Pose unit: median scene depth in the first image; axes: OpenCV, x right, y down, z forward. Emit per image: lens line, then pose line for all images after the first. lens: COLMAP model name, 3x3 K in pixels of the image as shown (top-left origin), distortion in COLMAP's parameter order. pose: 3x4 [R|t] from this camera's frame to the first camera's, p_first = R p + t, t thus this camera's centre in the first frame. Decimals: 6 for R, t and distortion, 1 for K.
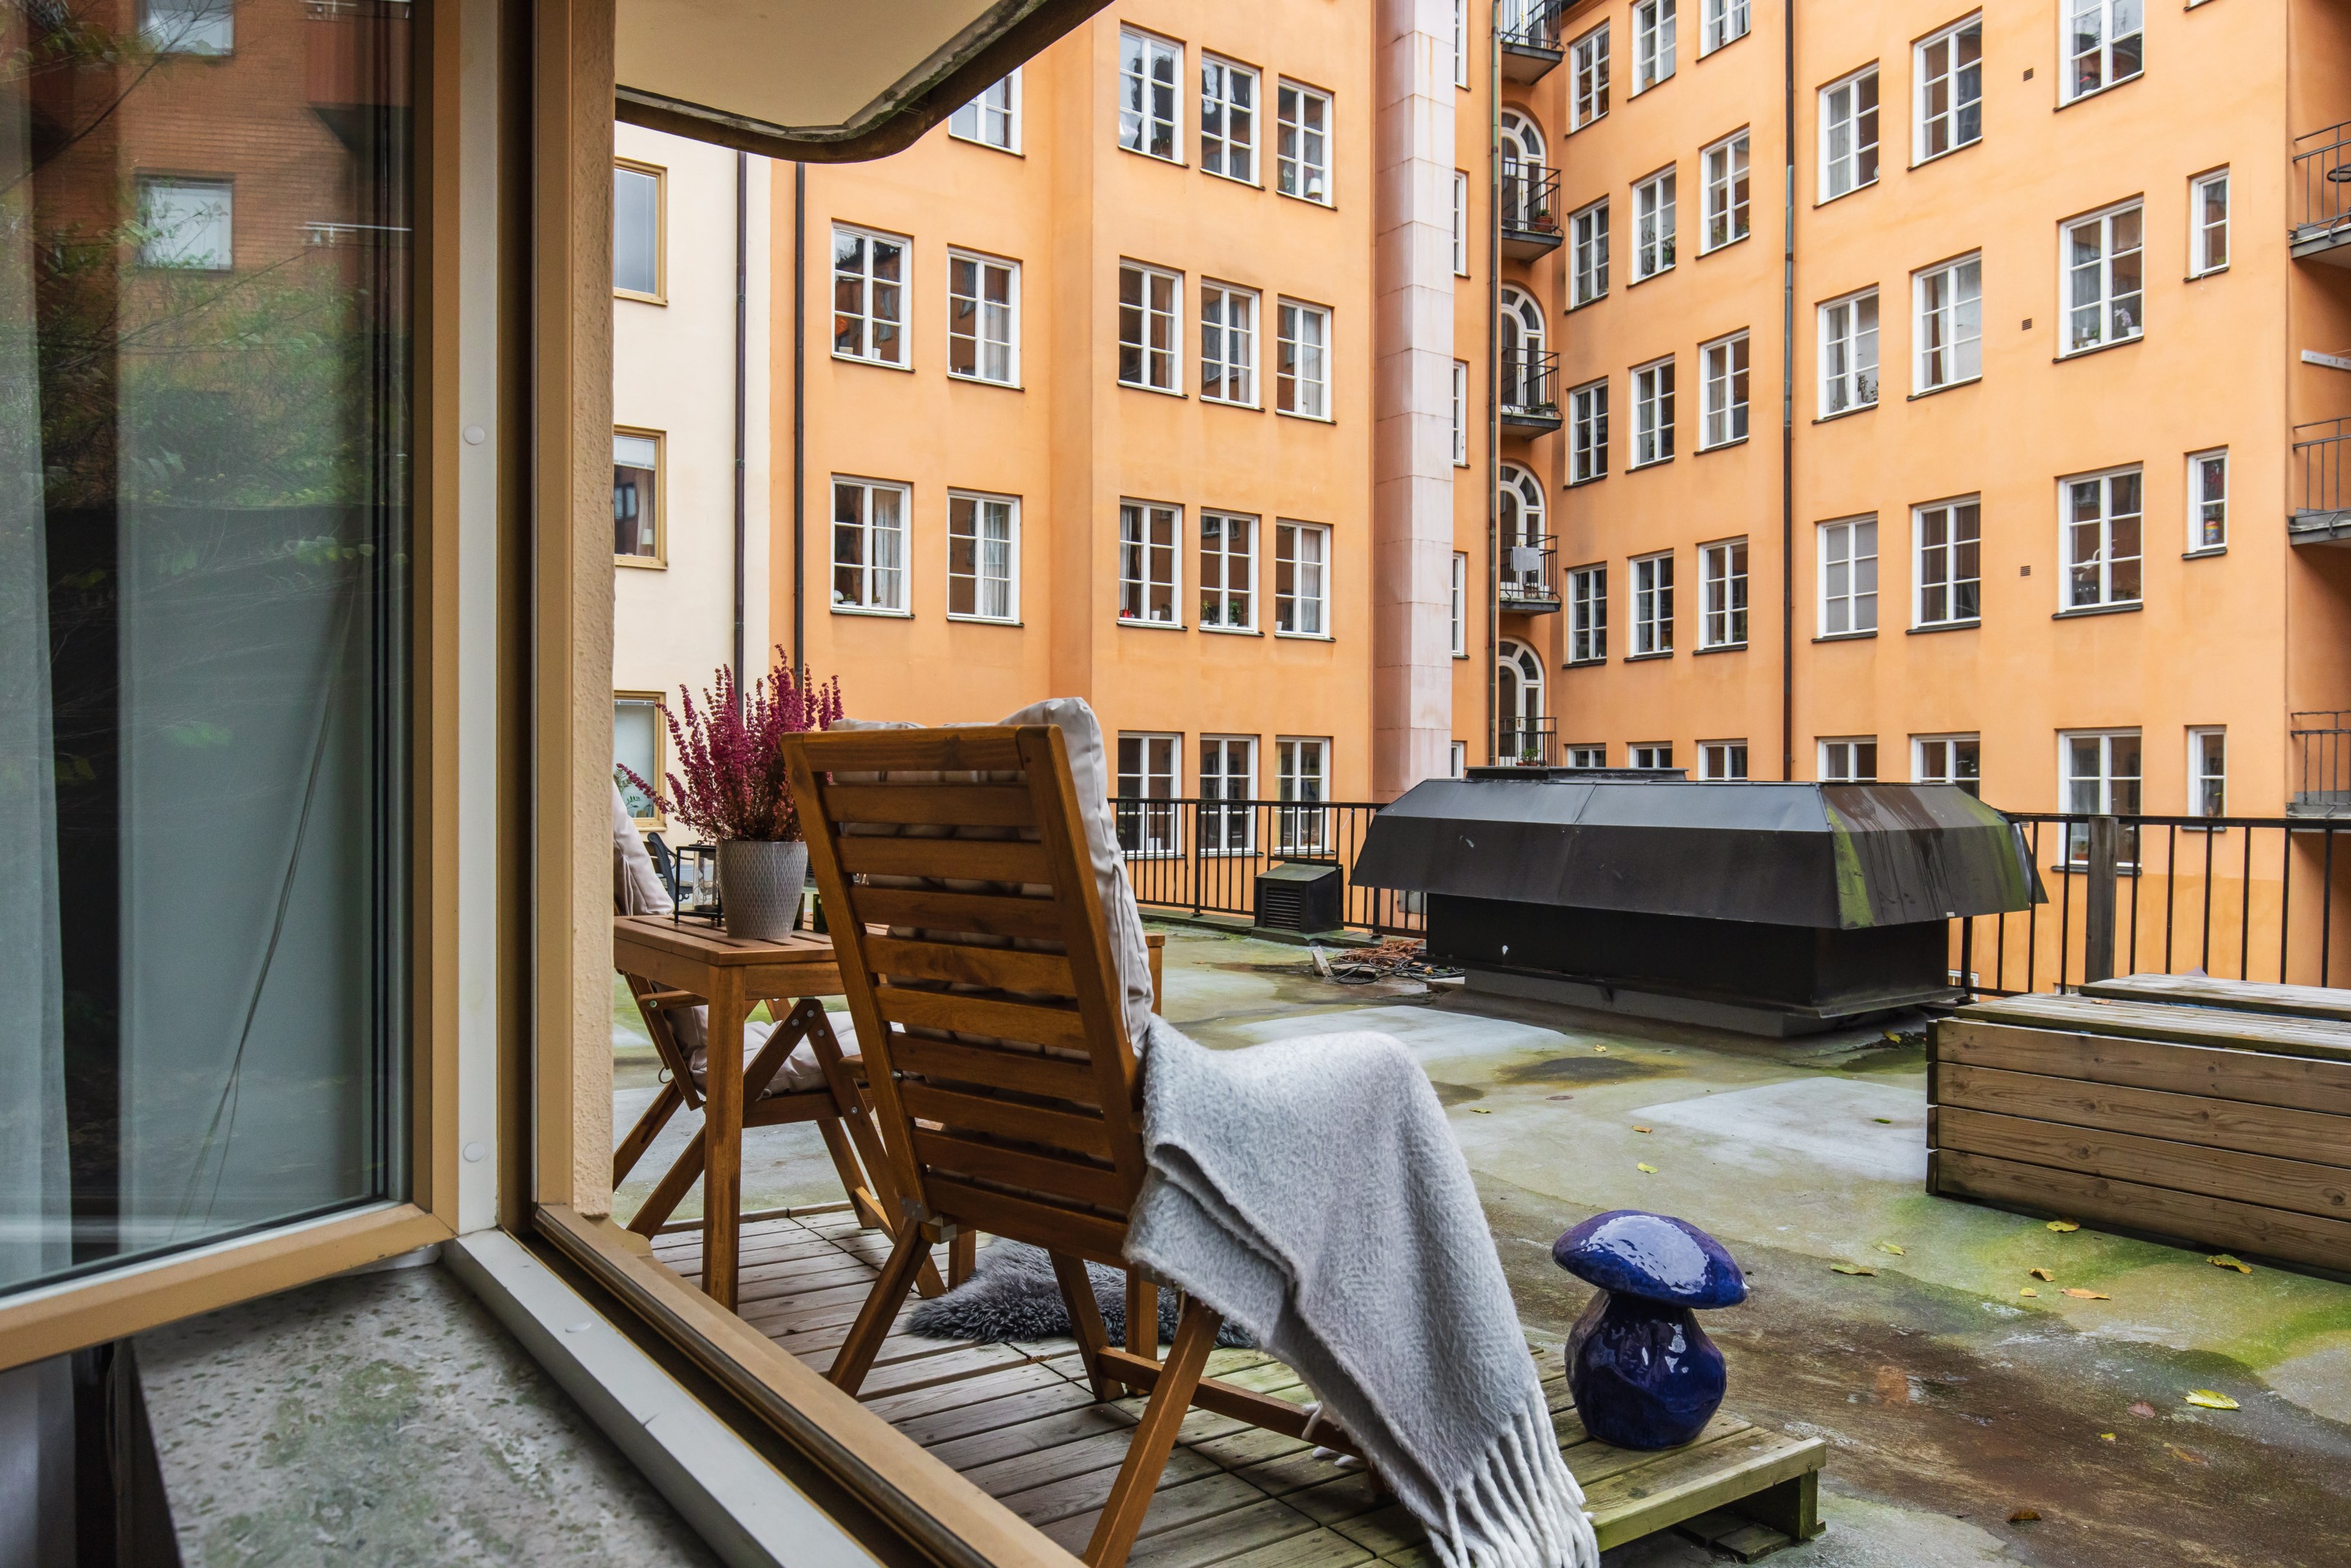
lens RADIAL K [[1643.1, 0, 1175.5], [0, 1643.1, 784.0], [0, 0, 1]] dist [0.033086, -0.026649]
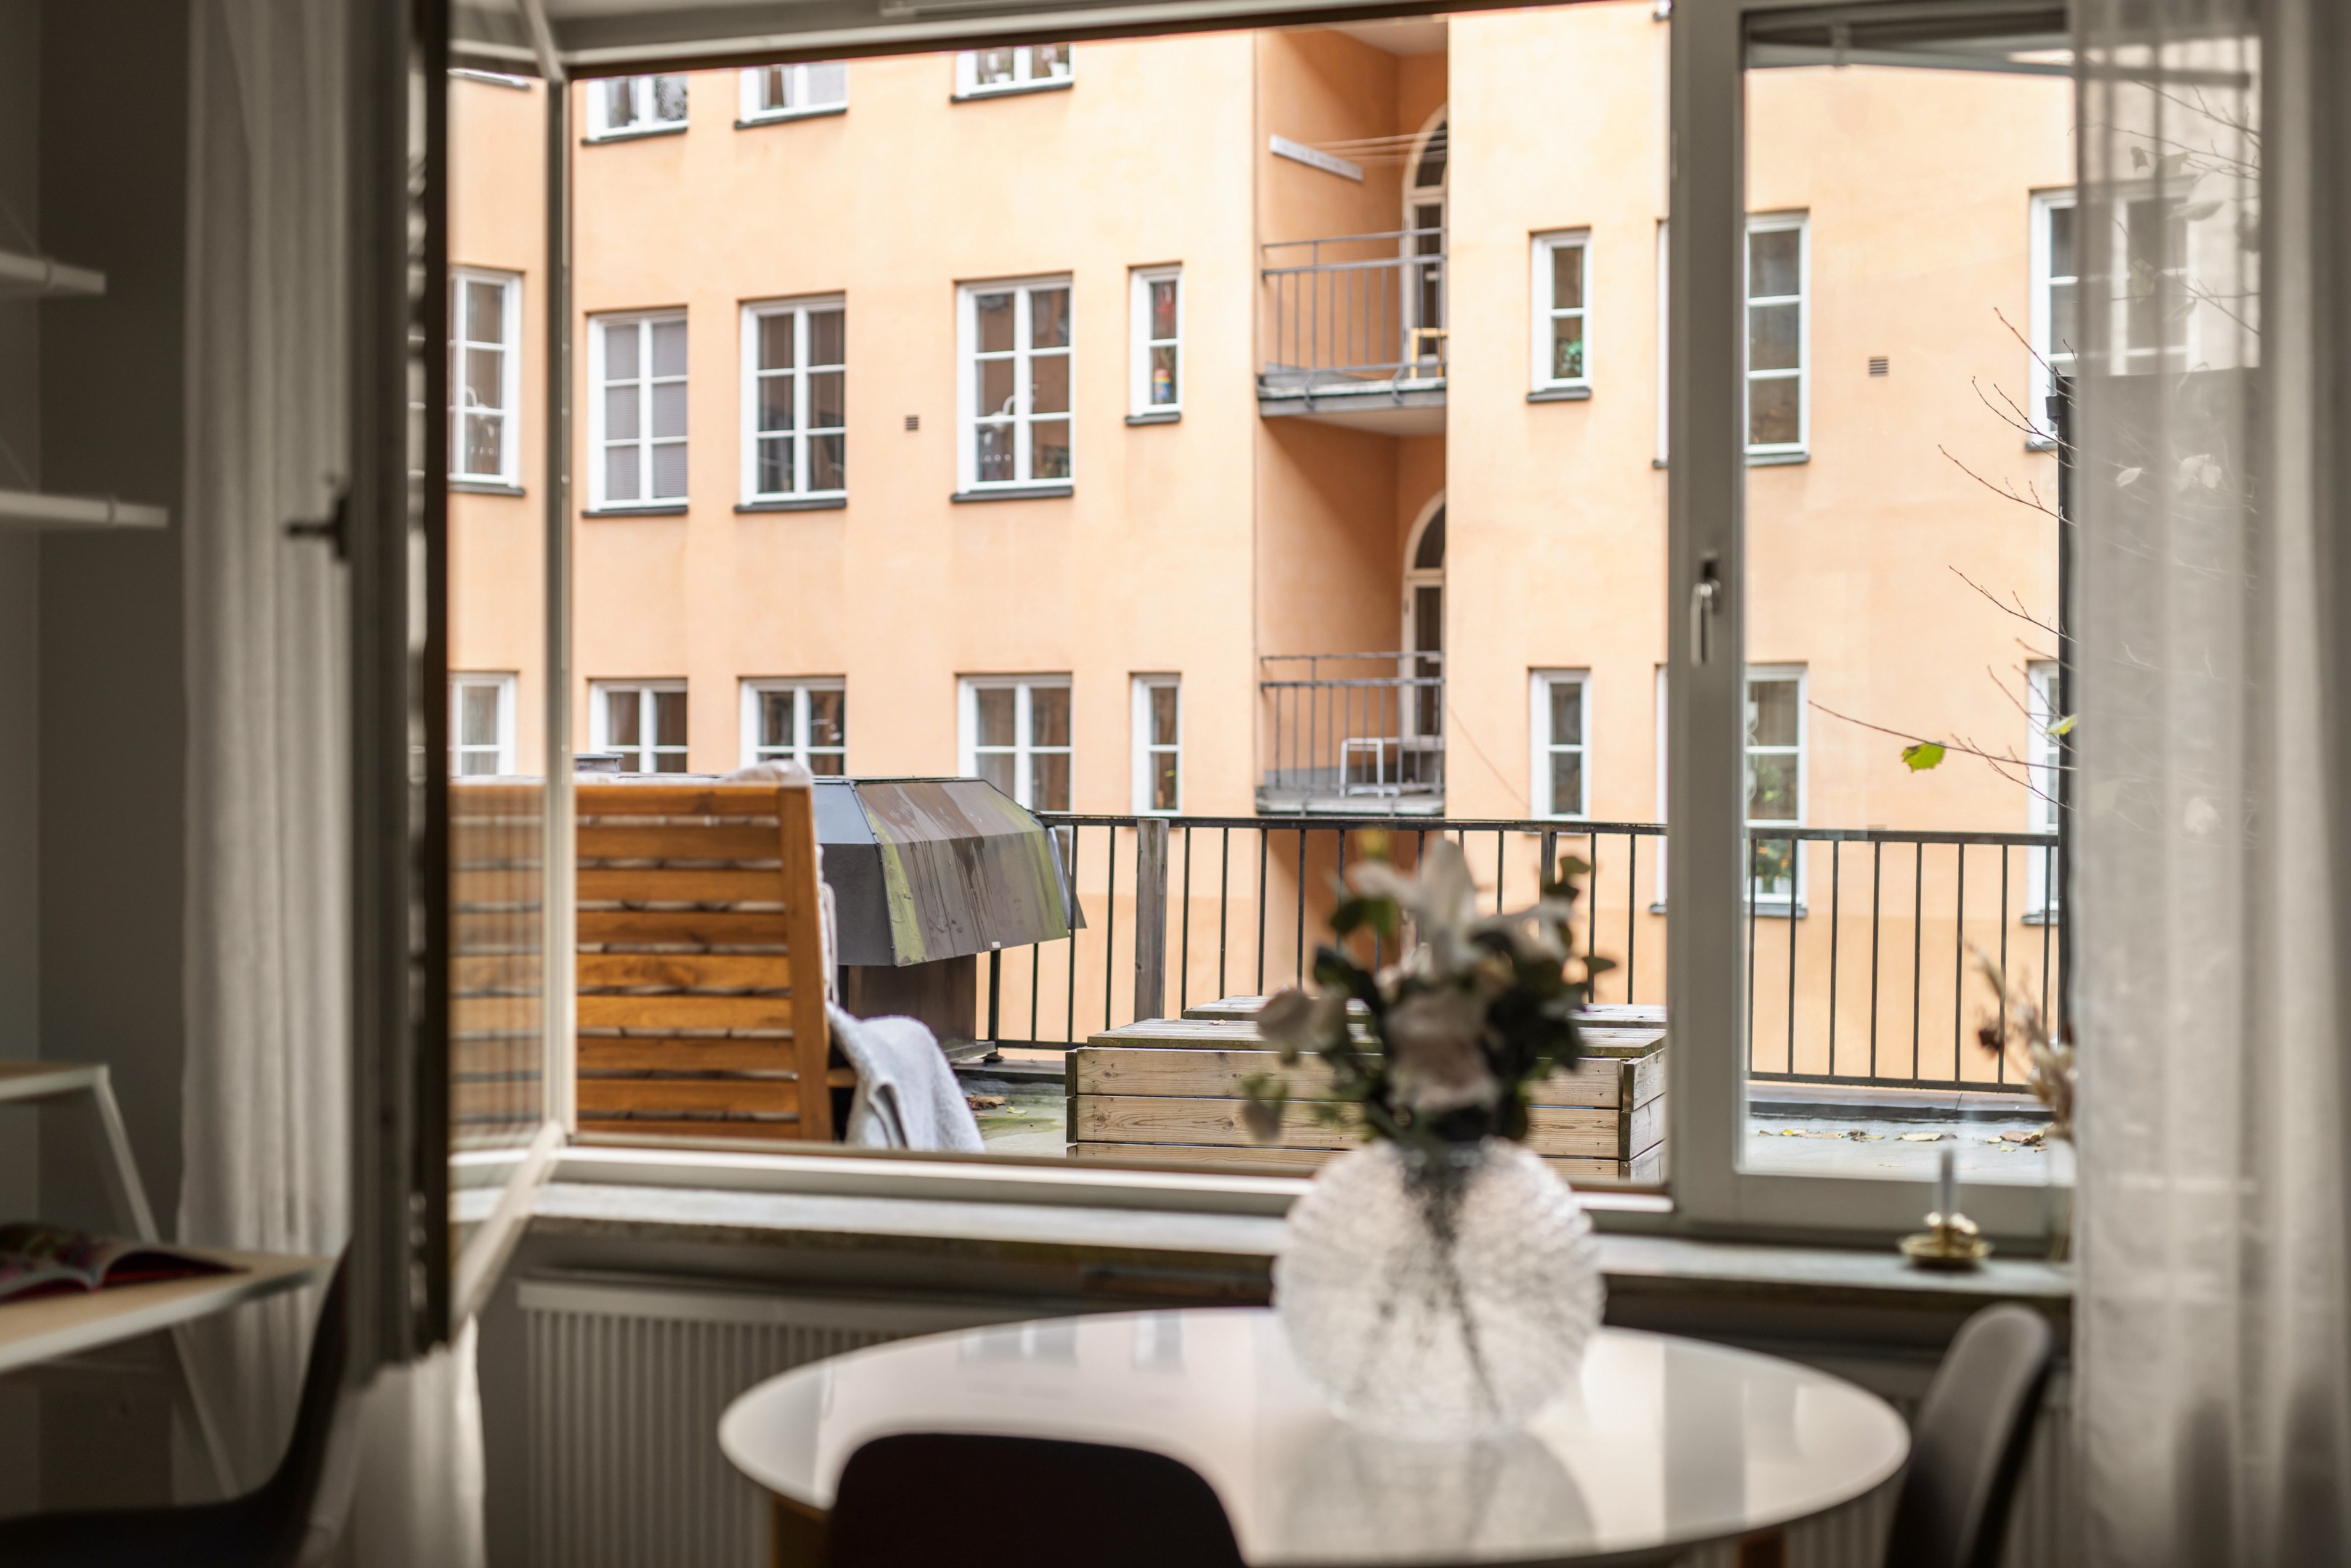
lens RADIAL K [[3364.5, 0, 1175.5], [0, 3364.5, 784.0], [0, 0, 1]] dist [0.009792, 0.021775]
pose [[0.831836, -0.008403, 0.554958, -0.139987], [0.001758, 0.999920, 0.012506, -0.007251], [-0.555019, -0.009428, 0.831784, -0.153458]]
